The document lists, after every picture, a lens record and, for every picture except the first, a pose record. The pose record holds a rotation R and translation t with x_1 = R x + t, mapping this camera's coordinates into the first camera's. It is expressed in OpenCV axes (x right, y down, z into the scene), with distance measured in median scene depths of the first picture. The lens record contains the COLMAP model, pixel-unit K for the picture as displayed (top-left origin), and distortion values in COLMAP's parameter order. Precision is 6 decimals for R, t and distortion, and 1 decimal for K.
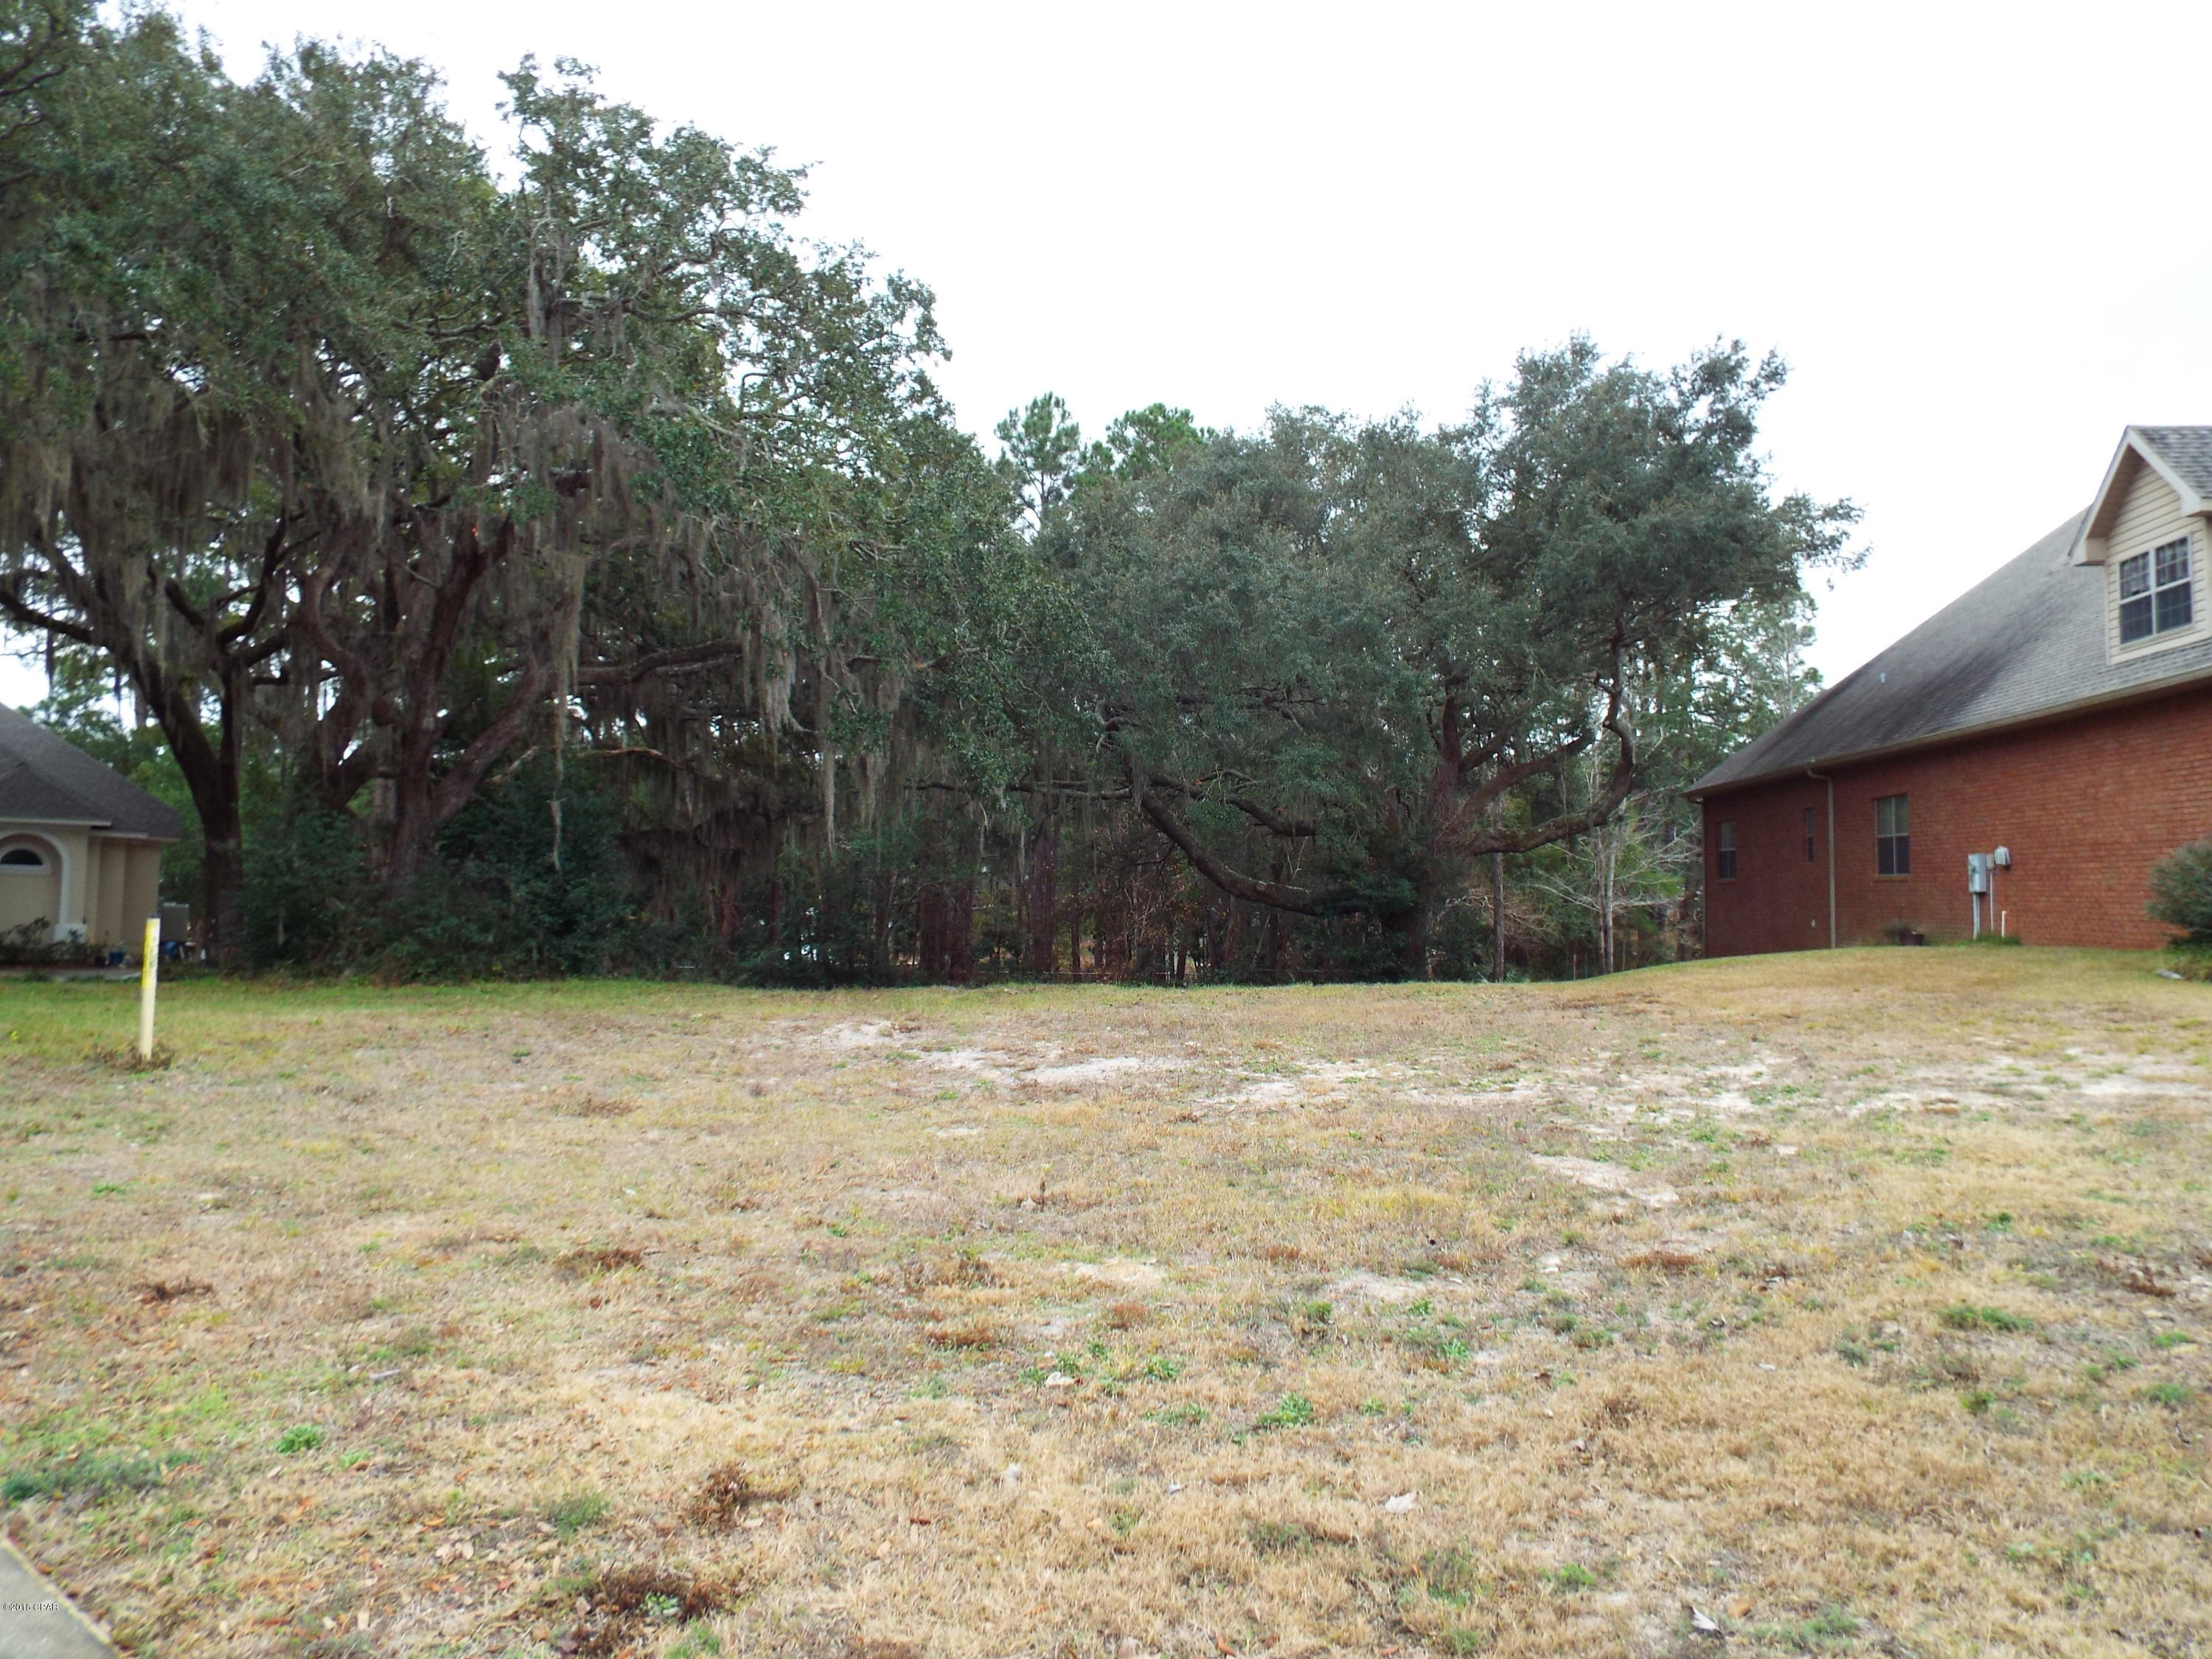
lens RADIAL K [[1638.9, 0, 1086.1], [0, 1638.9, 837.2], [0, 0, 1]] dist [0.007996, 0.018856]
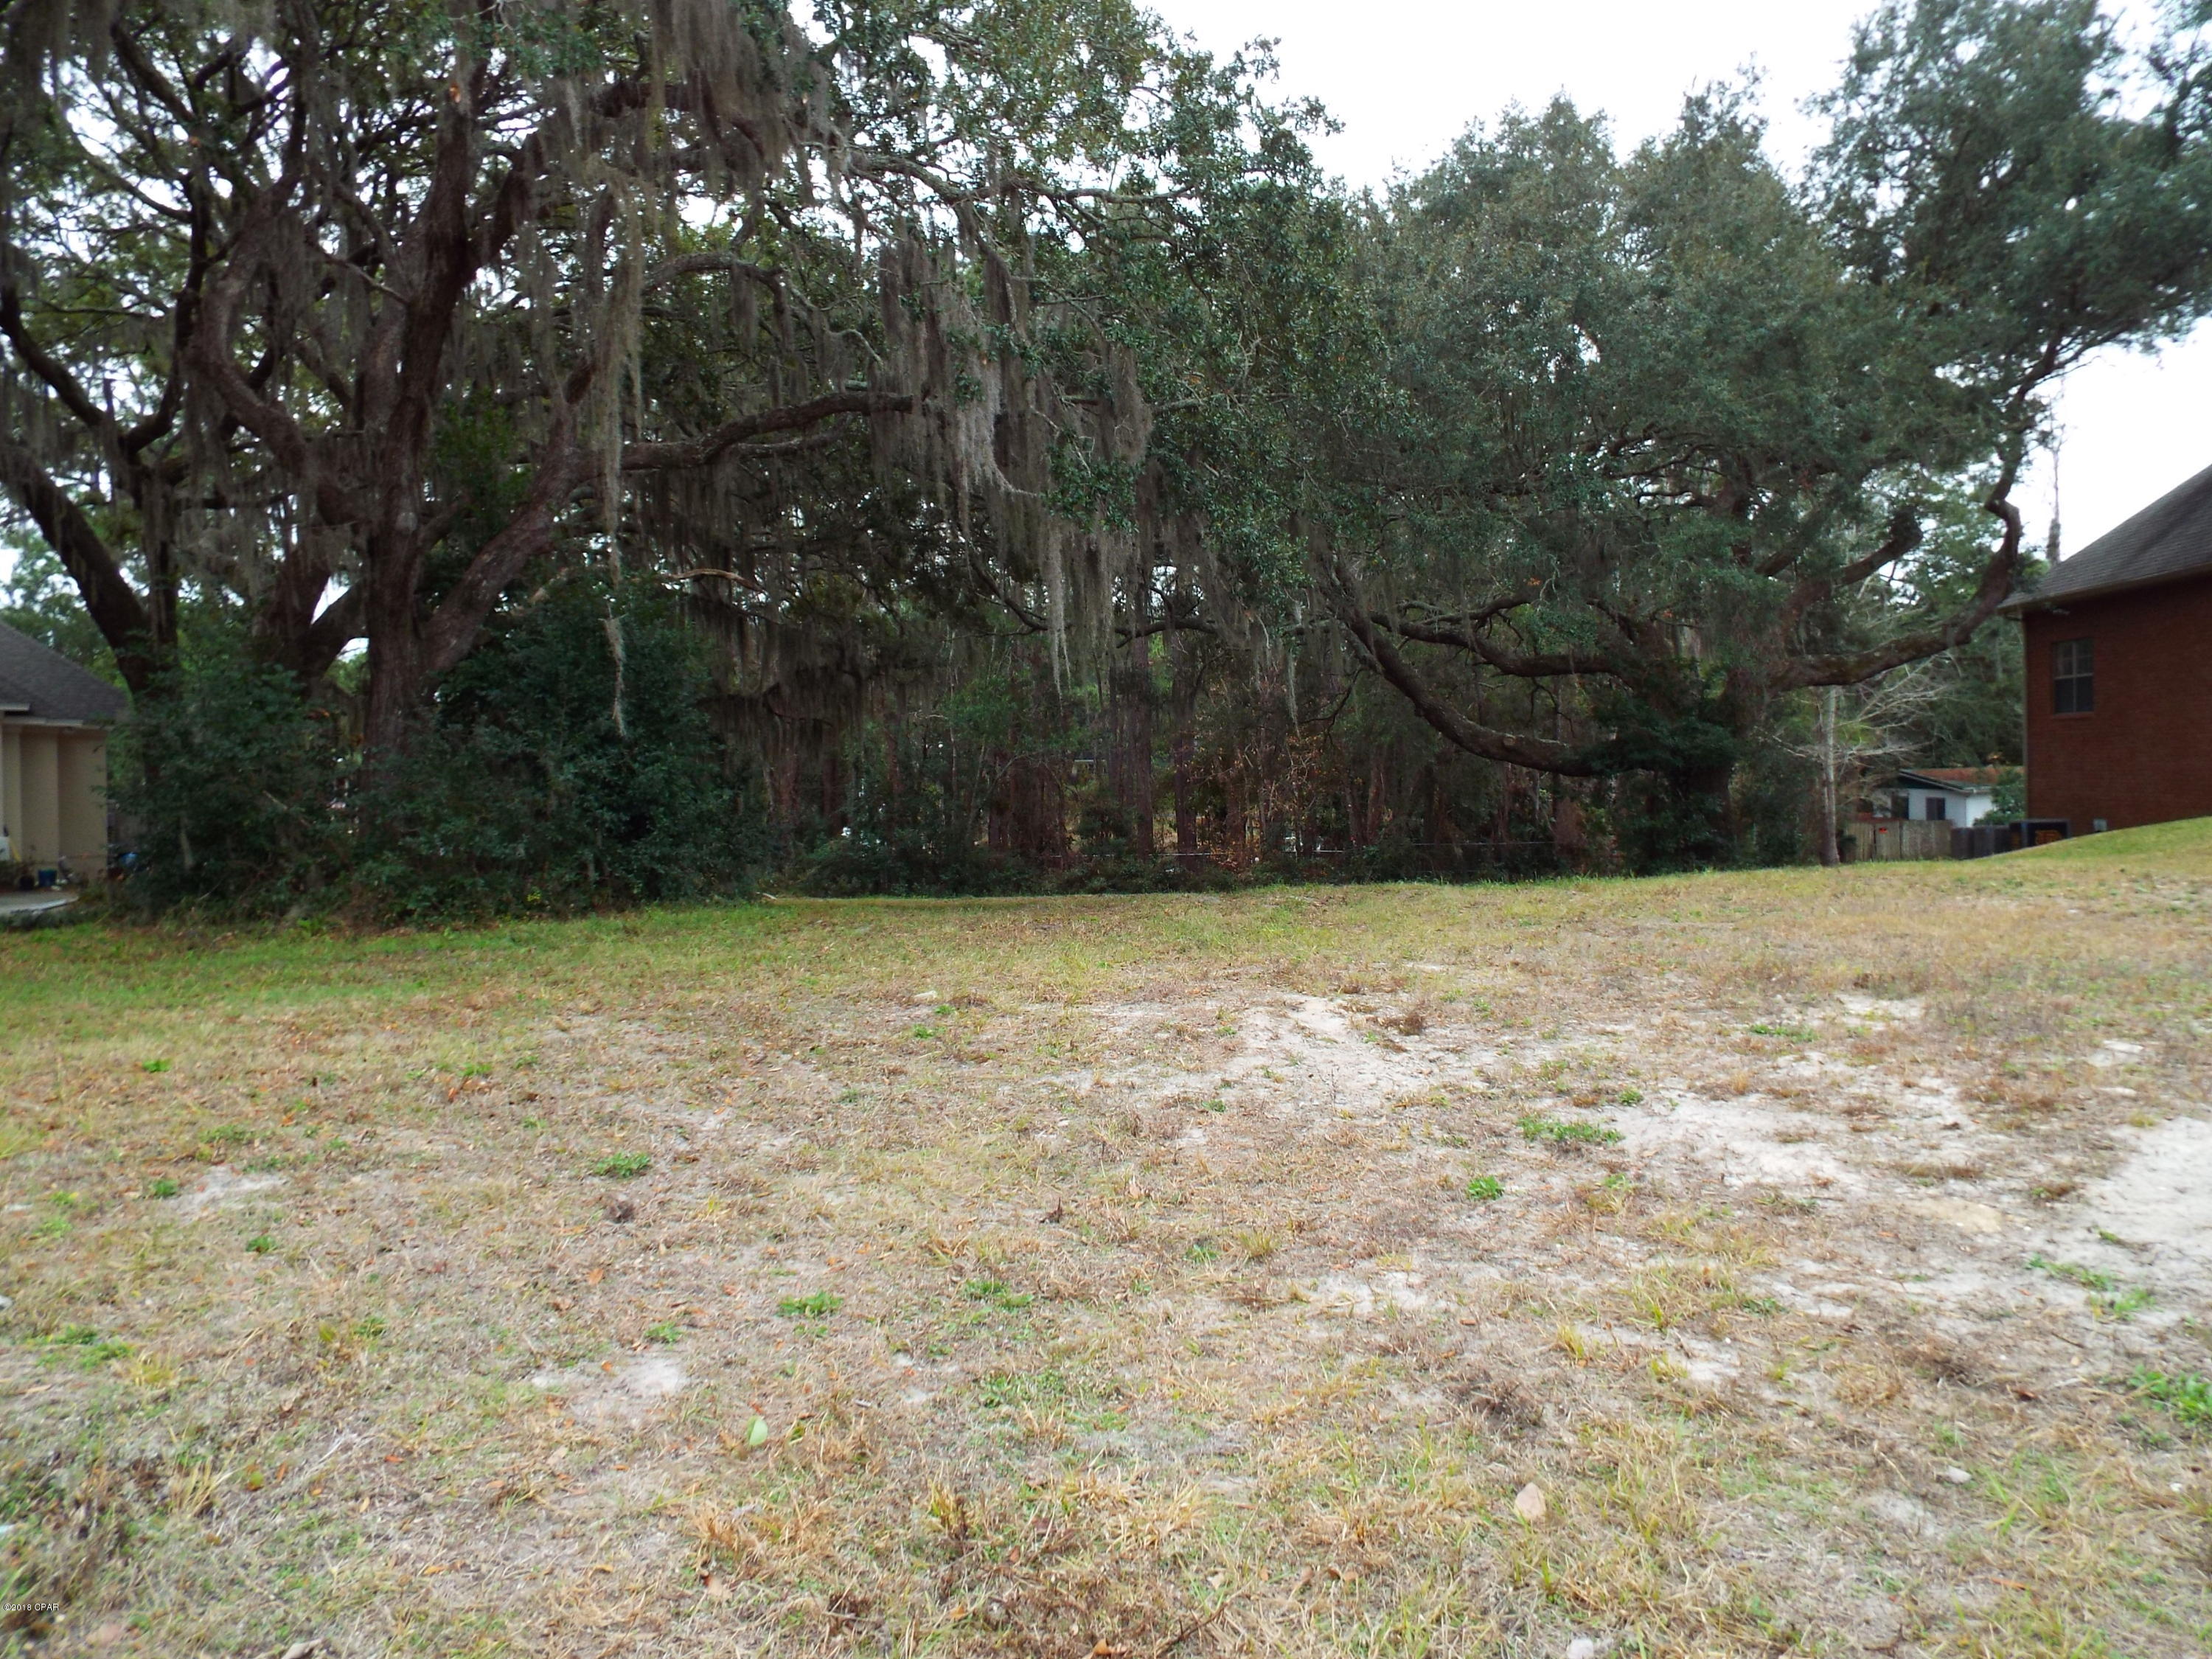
lens RADIAL K [[1638.9, 0, 1088.7], [0, 1638.9, 824.9], [0, 0, 1]] dist [0.007996, 0.018856]
pose [[0.999430, -0.031888, -0.011118, -0.138643], [0.032589, 0.997018, 0.069945, 0.015348], [0.008855, -0.070267, 0.997489, 0.376804]]
